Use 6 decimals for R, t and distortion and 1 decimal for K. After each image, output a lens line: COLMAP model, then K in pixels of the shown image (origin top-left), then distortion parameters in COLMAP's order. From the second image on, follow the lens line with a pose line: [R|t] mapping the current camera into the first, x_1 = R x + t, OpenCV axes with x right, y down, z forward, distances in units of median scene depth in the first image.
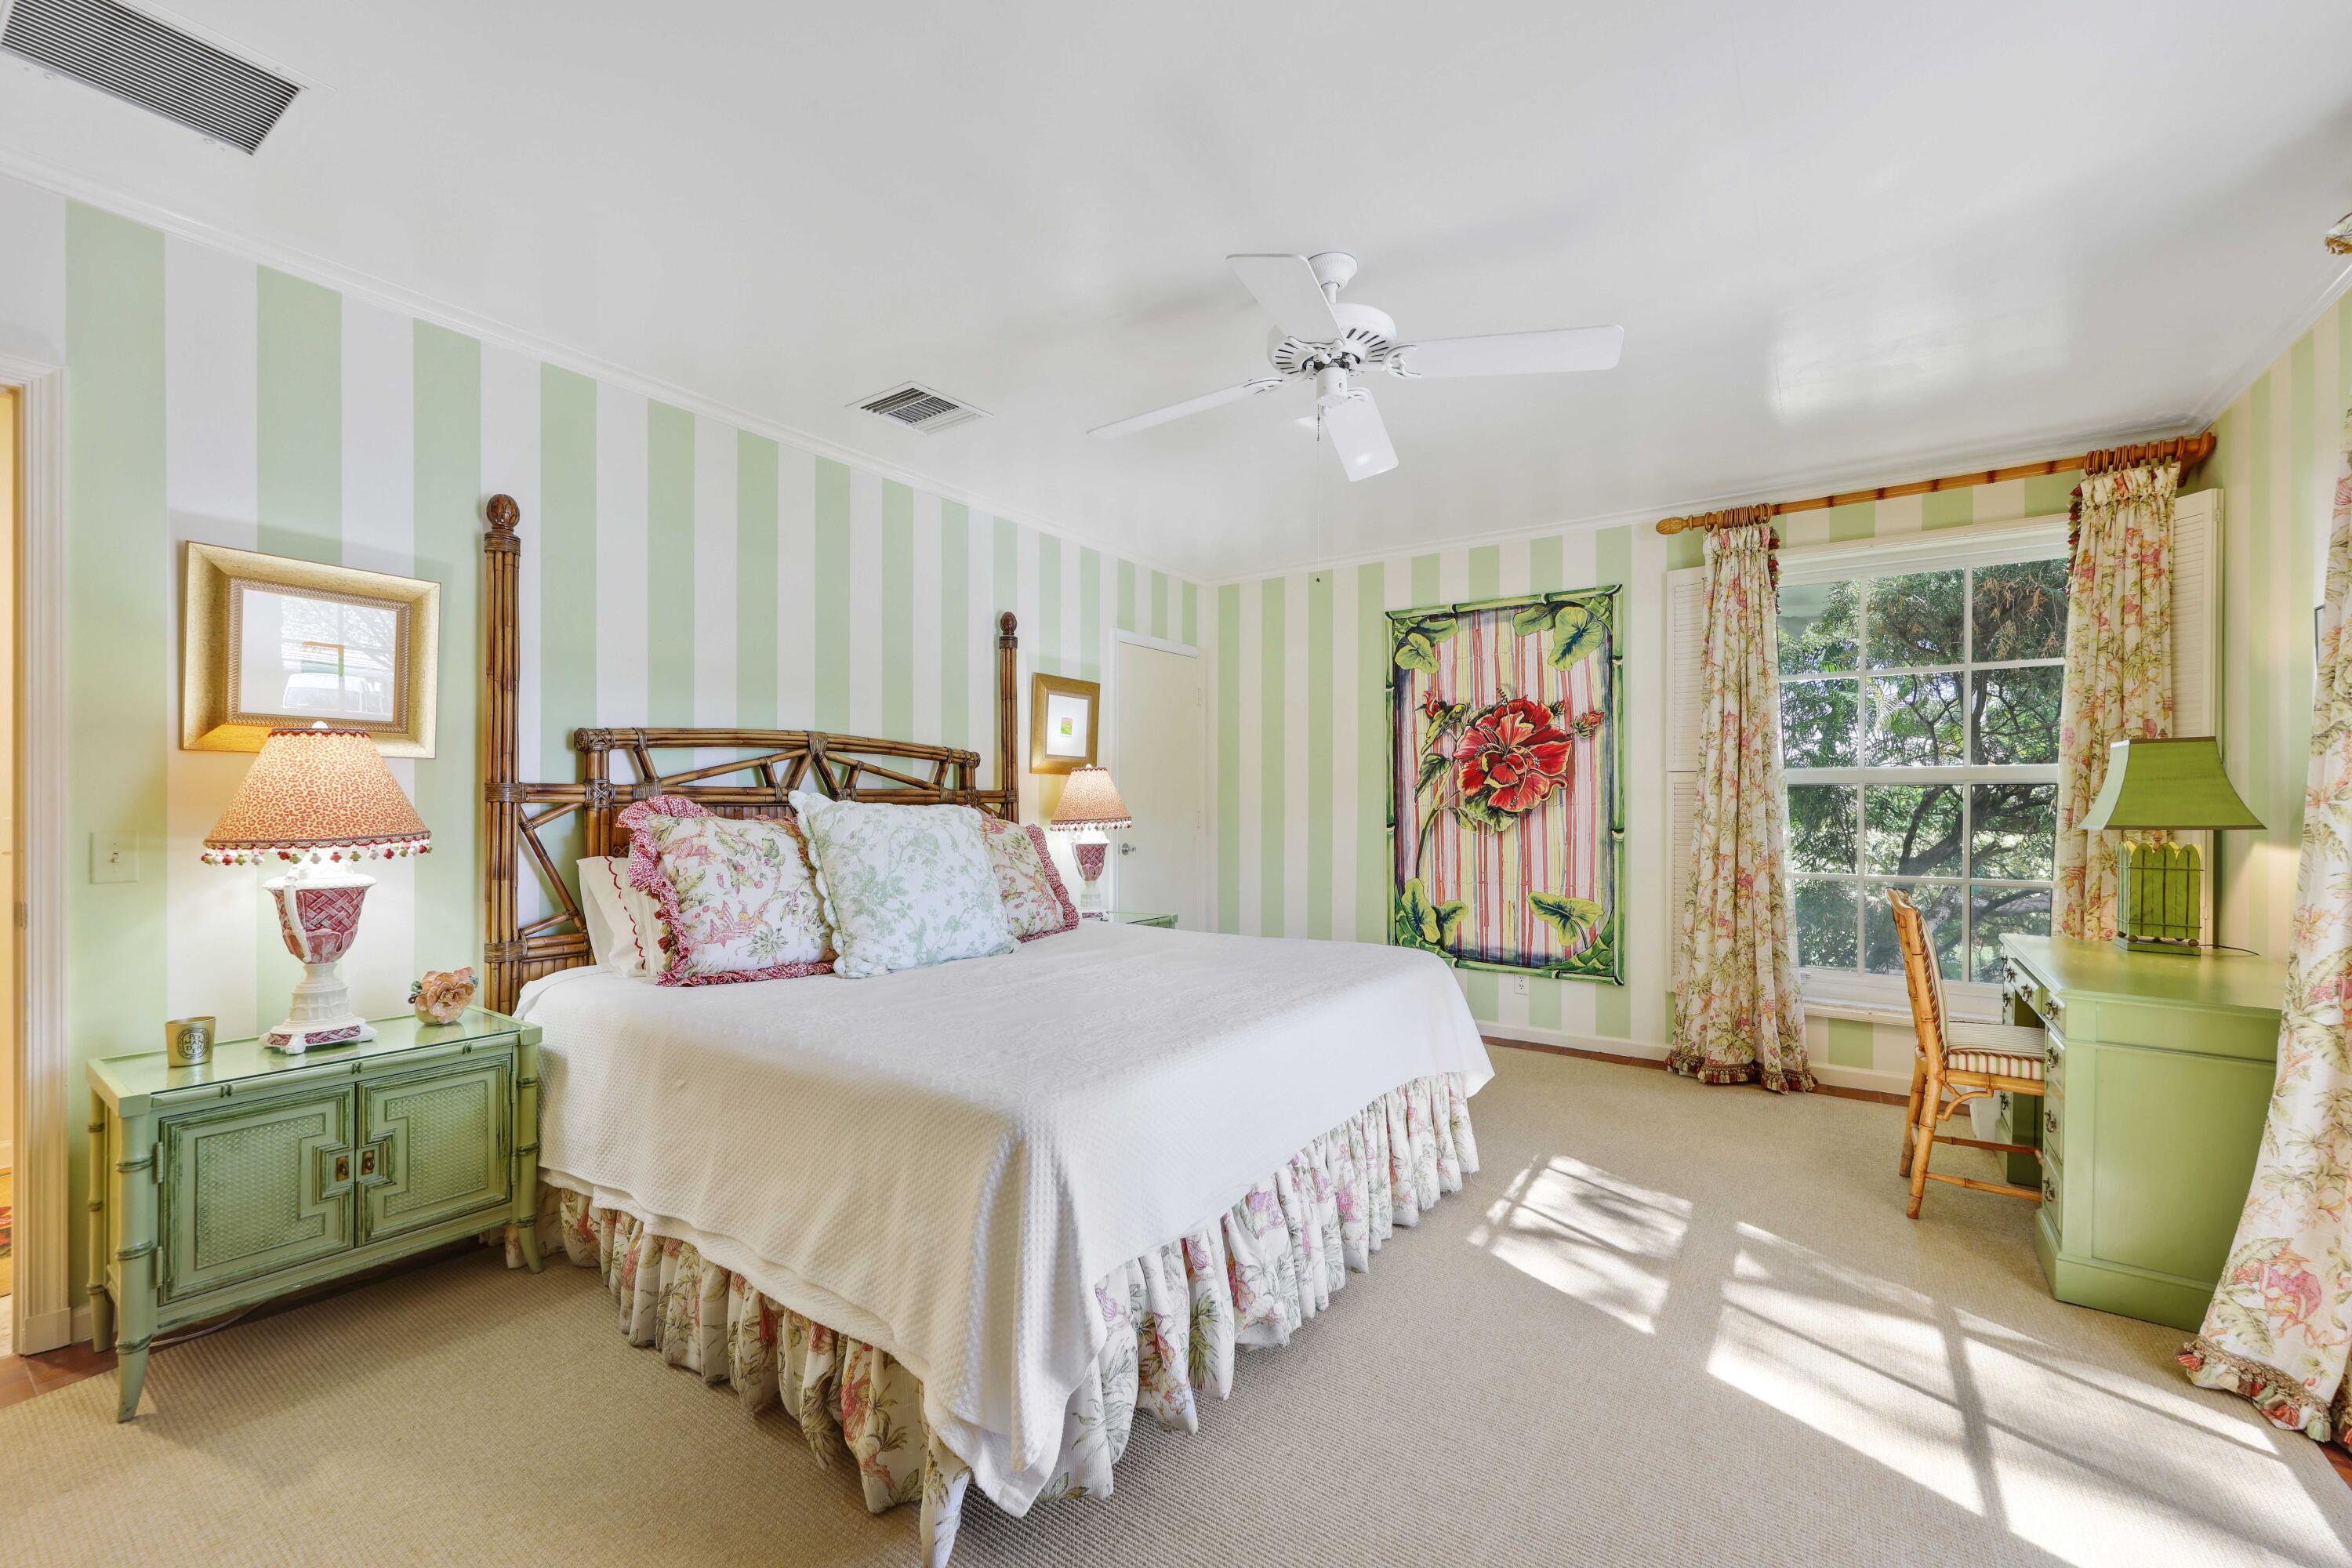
lens RADIAL K [[945.1, 0, 1185.6], [0, 945.1, 786.7], [0, 0, 1]] dist [-0.000925, -0.000324]
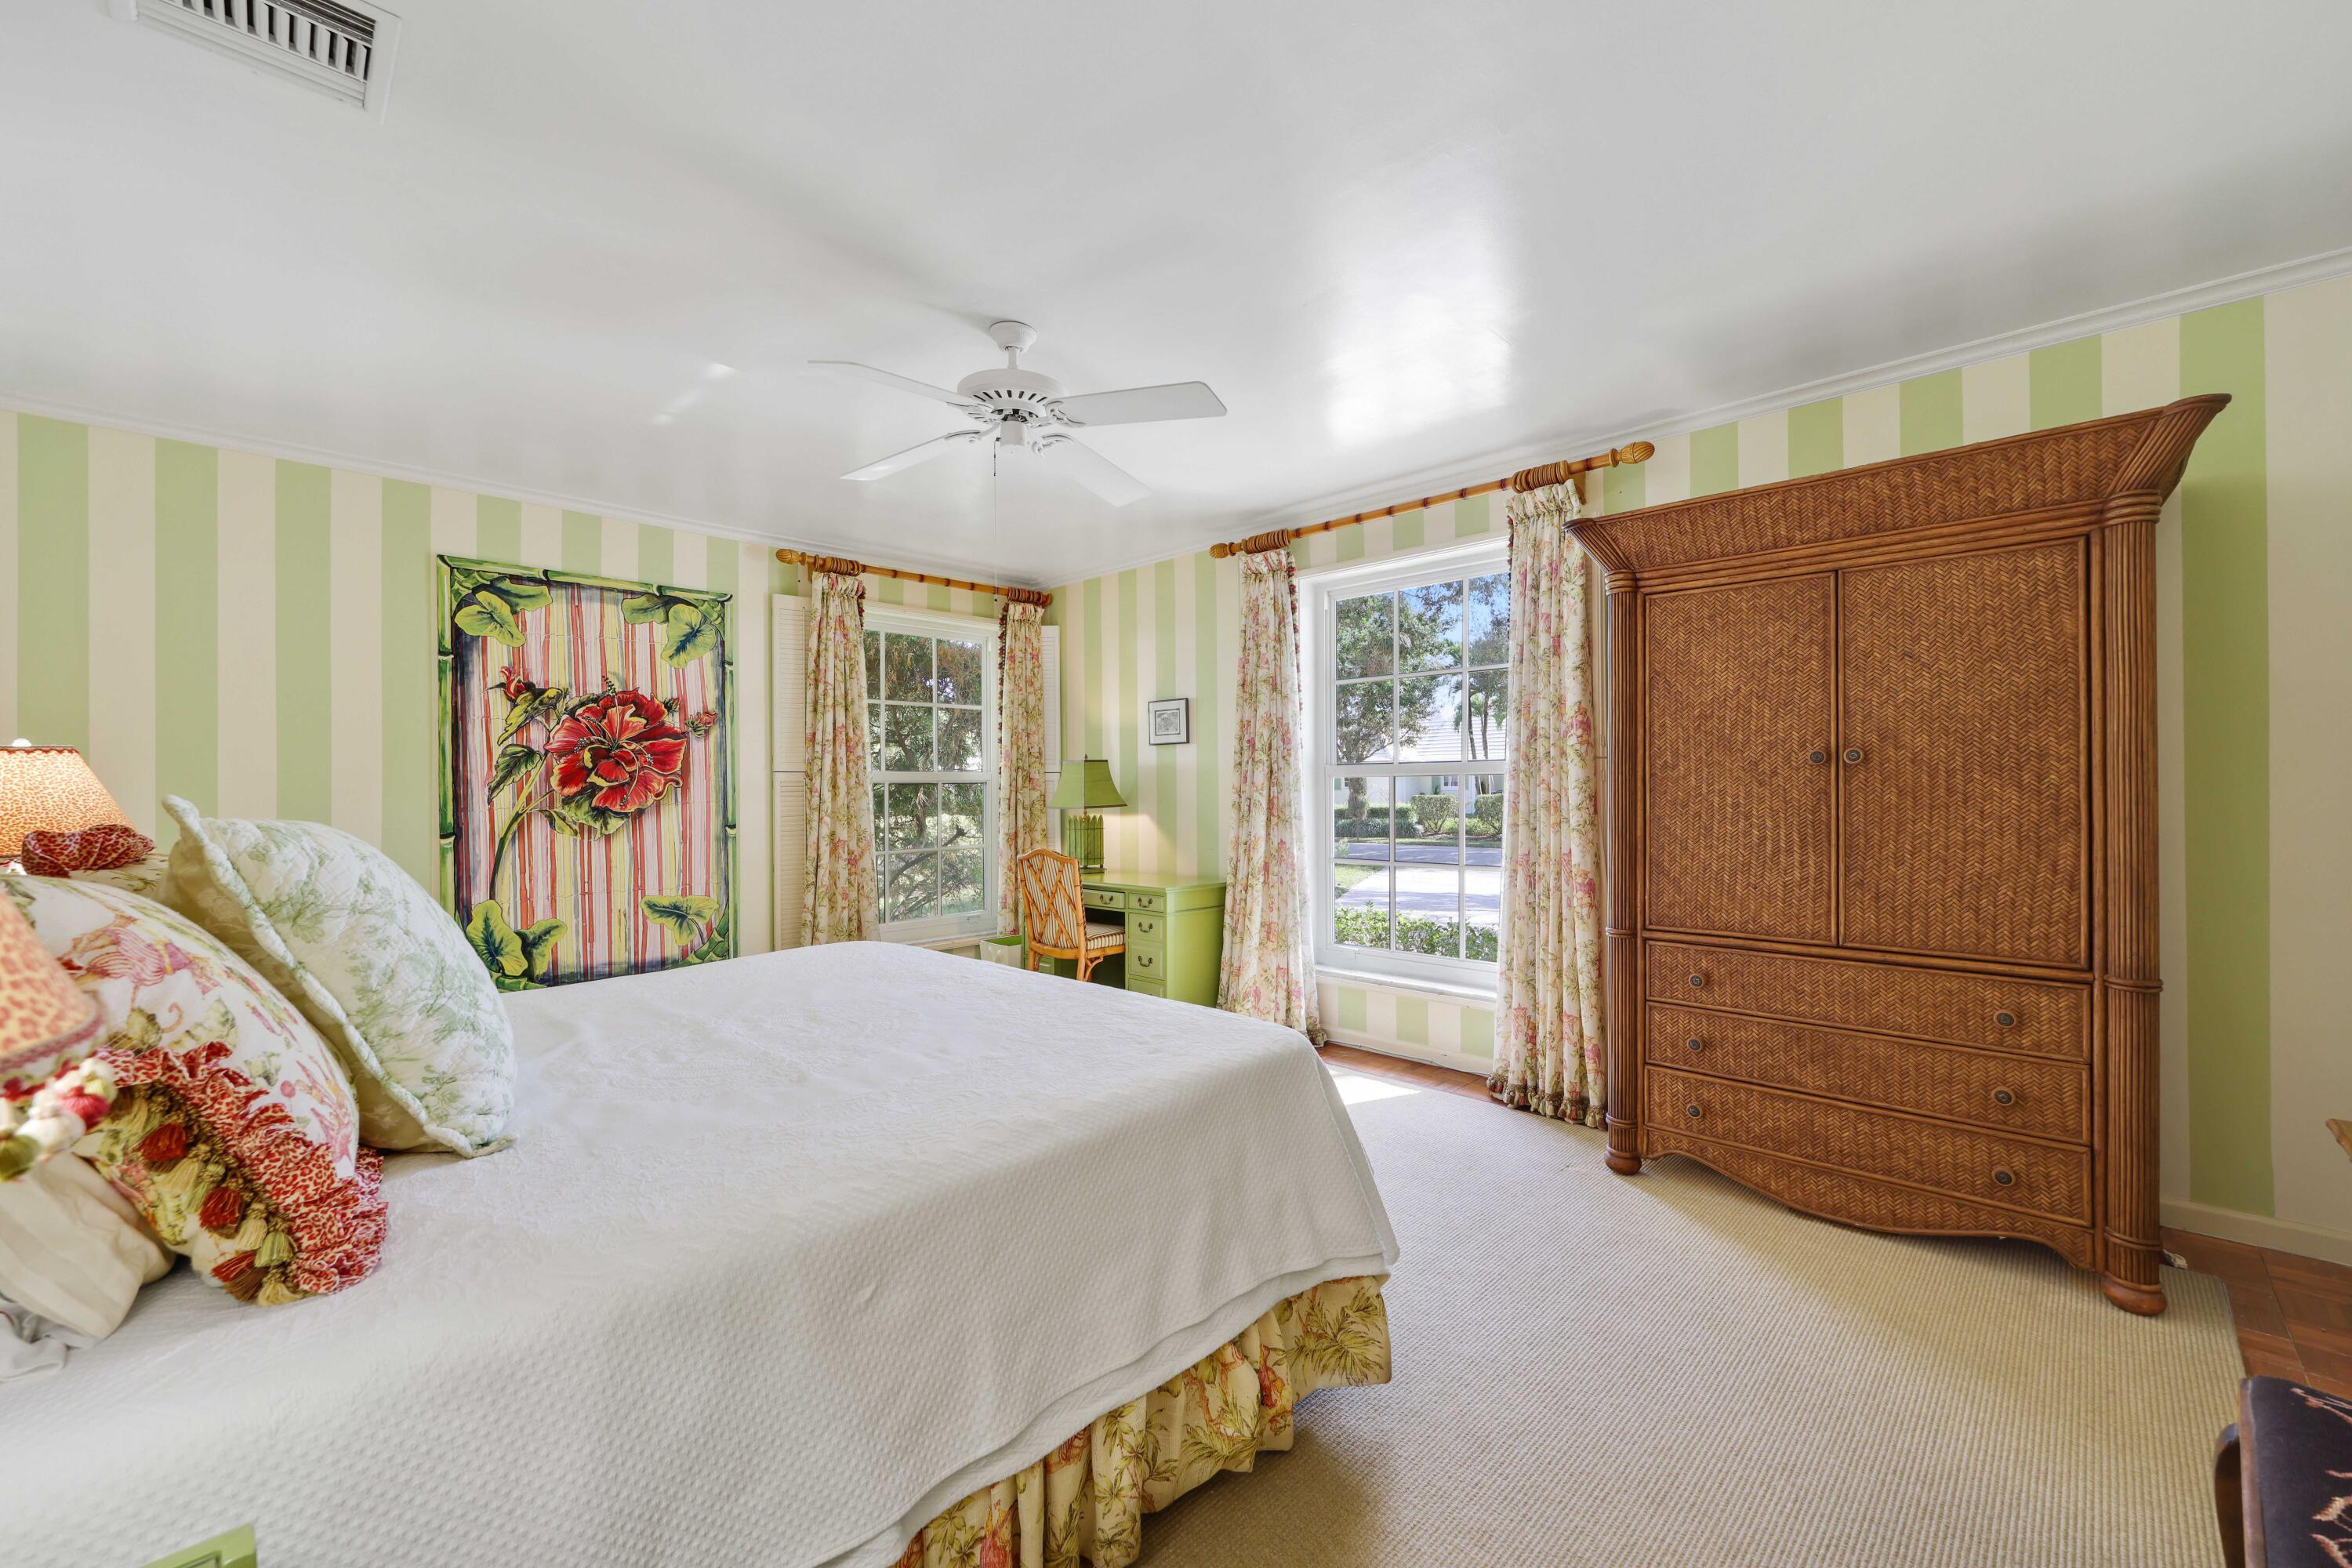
lens RADIAL K [[945.1, 0, 1185.6], [0, 945.1, 786.7], [0, 0, 1]] dist [-0.000925, -0.000324]
pose [[0.143005, -0.002080, 0.989720, -0.493499], [-0.000630, 0.999997, 0.002193, -0.000807], [-0.989722, -0.000937, 0.143004, 0.327259]]
